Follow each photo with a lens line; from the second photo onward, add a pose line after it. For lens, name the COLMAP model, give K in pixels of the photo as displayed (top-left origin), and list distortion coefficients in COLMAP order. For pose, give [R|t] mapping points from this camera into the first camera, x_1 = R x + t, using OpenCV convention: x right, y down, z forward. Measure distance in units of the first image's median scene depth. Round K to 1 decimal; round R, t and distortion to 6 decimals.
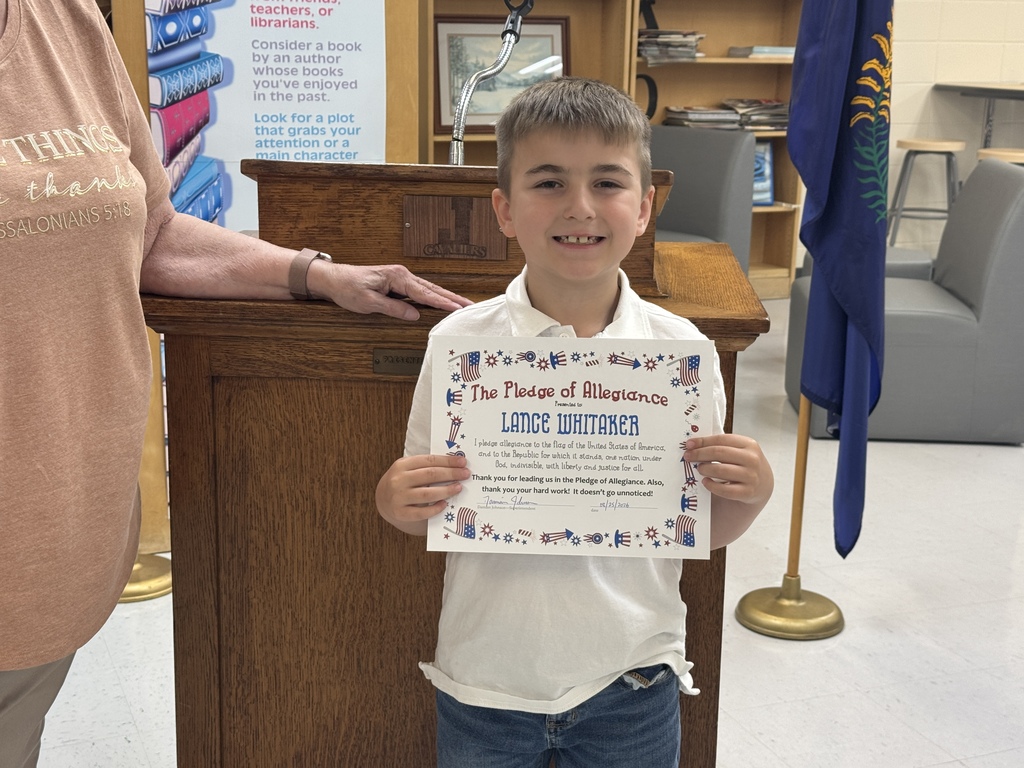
lens RADIAL K [[1477.4, 0, 515.0], [0, 1477.4, 400.5], [0, 0, 1]] dist [0.136330, -0.032951]
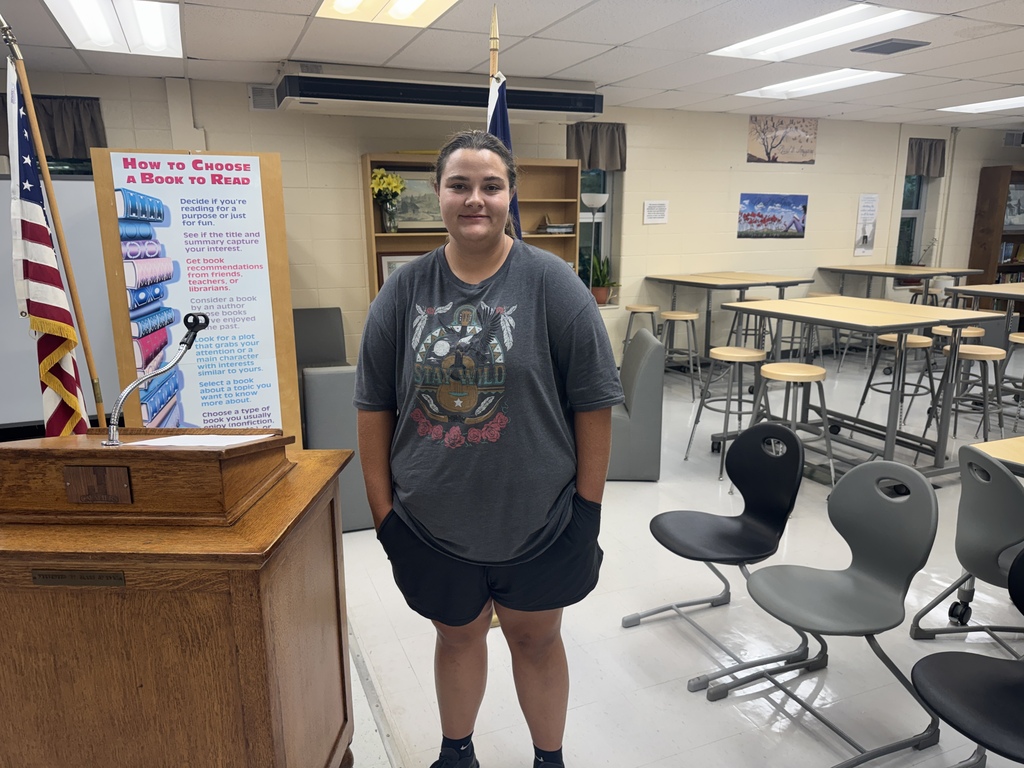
lens RADIAL K [[734.4, 0, 510.9], [0, 734.4, 386.7], [0, 0, 1]] dist [0.031756, -0.047277]
pose [[0.999541, -0.029289, 0.007705, 0.208795], [0.029509, 0.999108, -0.030206, -0.096304], [-0.006813, 0.030419, 0.999514, 0.100442]]
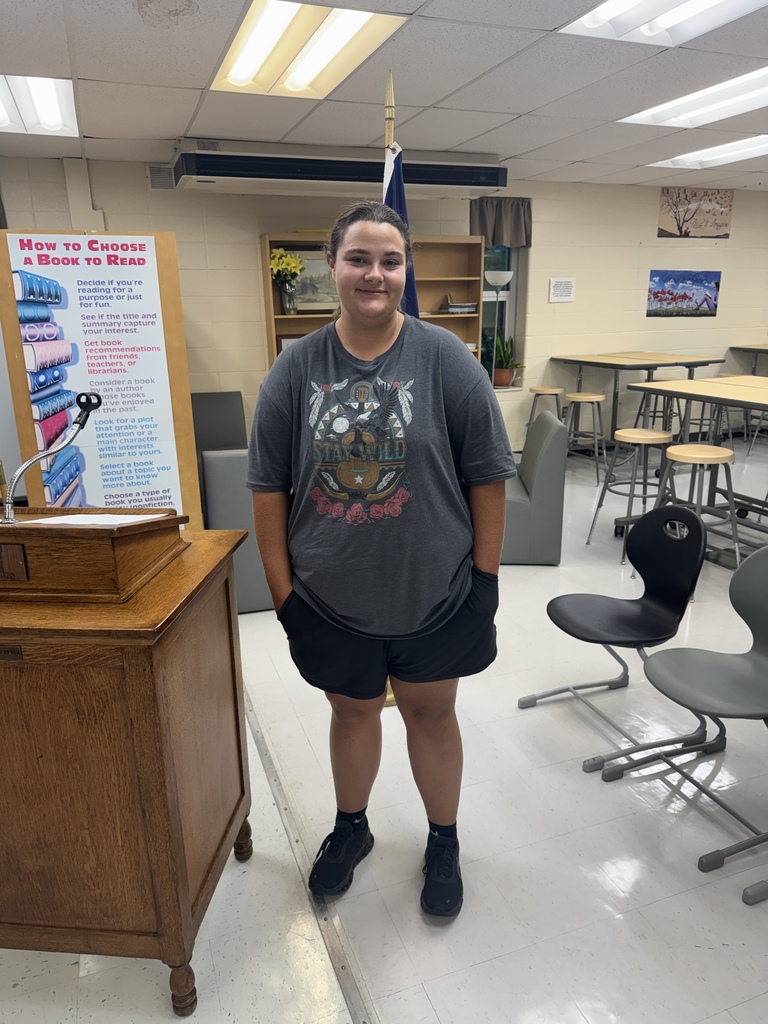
lens RADIAL K [[734.4, 0, 384.0], [0, 734.4, 512.0], [0, 0, 1]] dist [0.031756, -0.047277]
pose [[0.998947, -0.028344, -0.036070, 0.216853], [0.029192, 0.999304, 0.023225, -0.092515], [0.035386, -0.024253, 0.999079, 0.105151]]
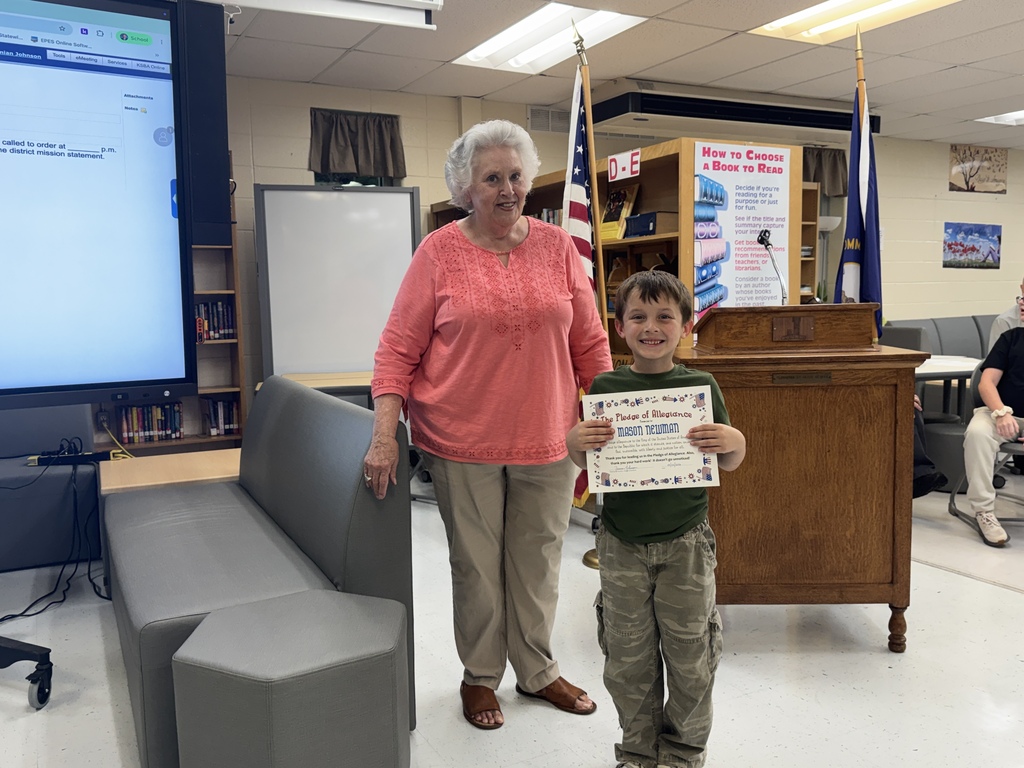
lens RADIAL K [[888.4, 0, 518.2], [0, 888.4, 385.9], [0, 0, 1]] dist [0.136089, -0.269159]
pose [[0.994639, -0.046691, 0.092272, -0.585121], [0.059732, 0.987765, -0.144056, 0.054055], [-0.084417, 0.148795, 0.985258, -0.118427]]
